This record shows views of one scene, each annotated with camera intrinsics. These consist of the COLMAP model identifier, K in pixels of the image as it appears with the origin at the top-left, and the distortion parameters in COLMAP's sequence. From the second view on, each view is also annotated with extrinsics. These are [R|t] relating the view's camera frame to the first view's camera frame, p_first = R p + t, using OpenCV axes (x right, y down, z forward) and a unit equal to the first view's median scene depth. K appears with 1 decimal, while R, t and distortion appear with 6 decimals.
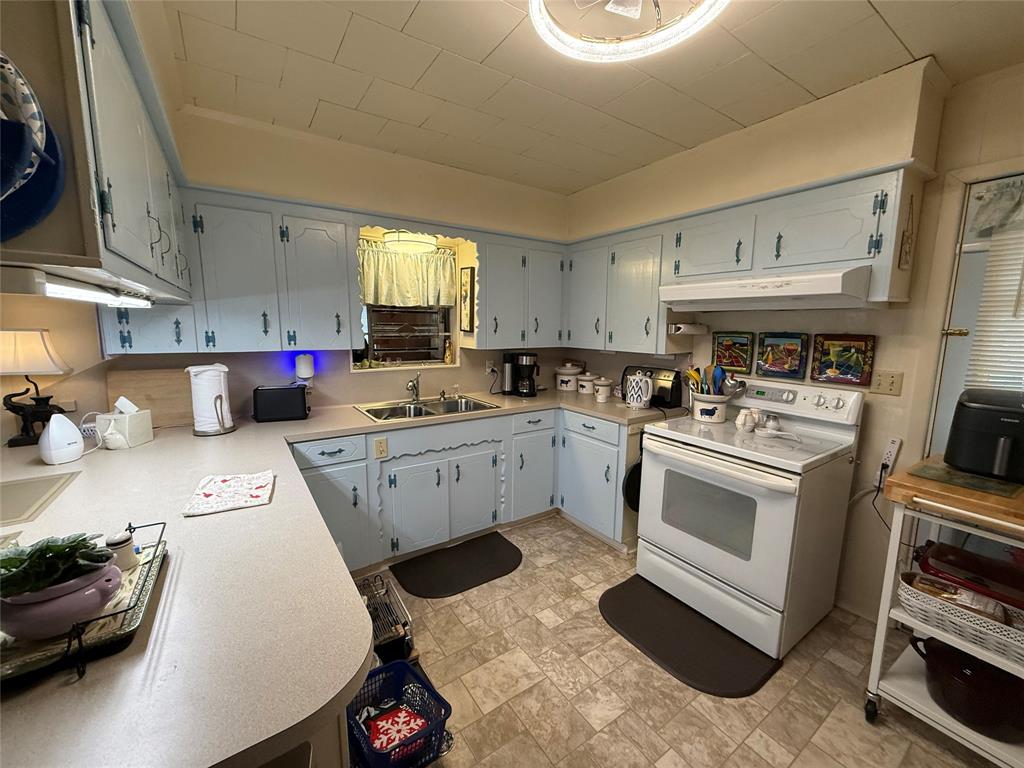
lens RADIAL K [[407.8, 0, 509.5], [0, 407.8, 383.2], [0, 0, 1]] dist [-0.000895, 0.000645]
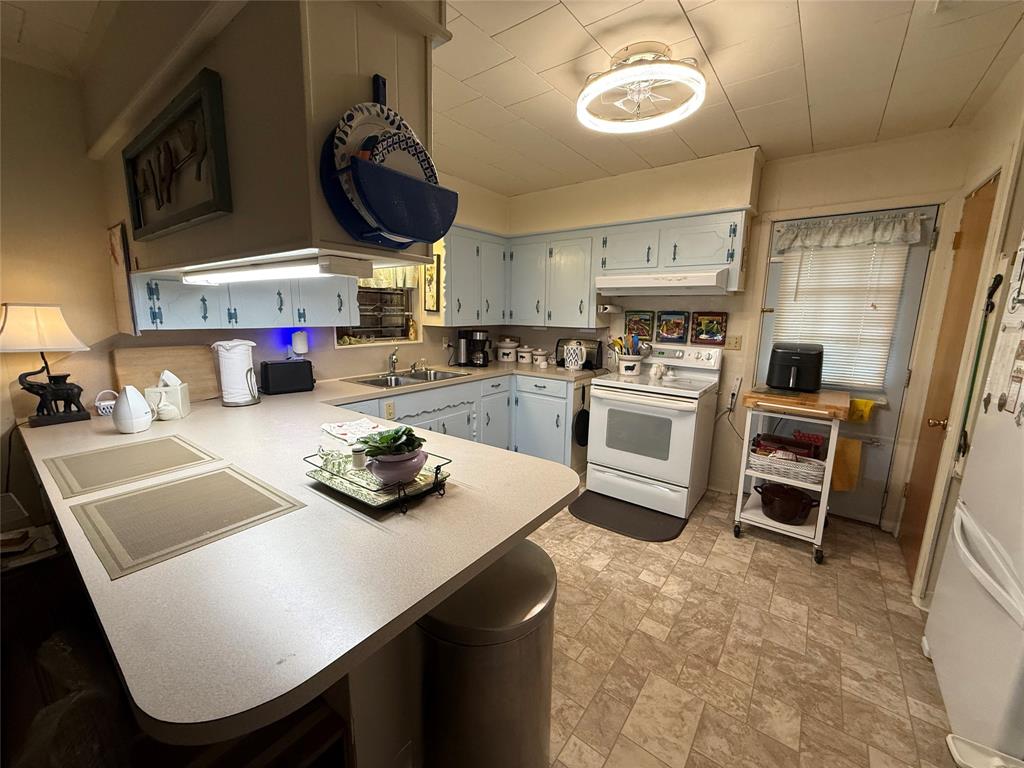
lens RADIAL K [[407.8, 0, 509.5], [0, 407.8, 383.2], [0, 0, 1]] dist [-0.000895, 0.000645]
pose [[0.948834, -0.053228, 0.311258, -0.355338], [0.041355, 0.998147, 0.044628, 0.044164], [-0.313057, -0.029472, 0.949277, -0.211320]]
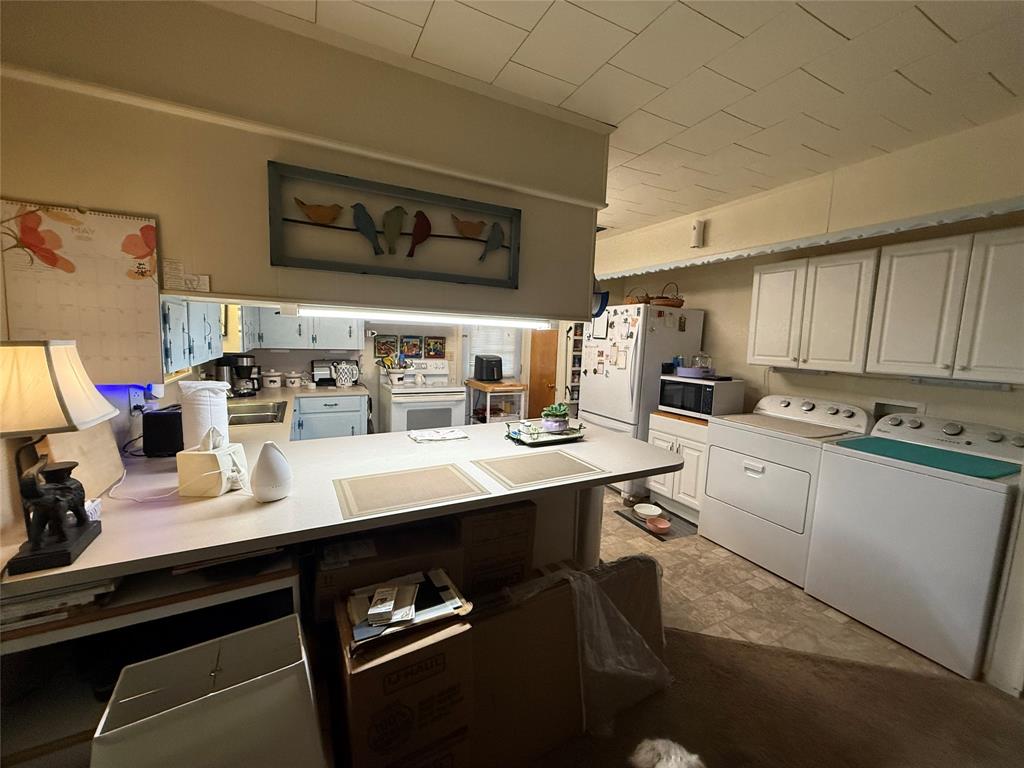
lens RADIAL K [[407.8, 0, 509.5], [0, 407.8, 383.2], [0, 0, 1]] dist [-0.000895, 0.000645]
pose [[0.113819, -0.119226, 0.986322, -1.308282], [0.112237, 0.987961, 0.106473, -0.052341], [-0.987141, 0.098583, 0.125831, 0.289950]]
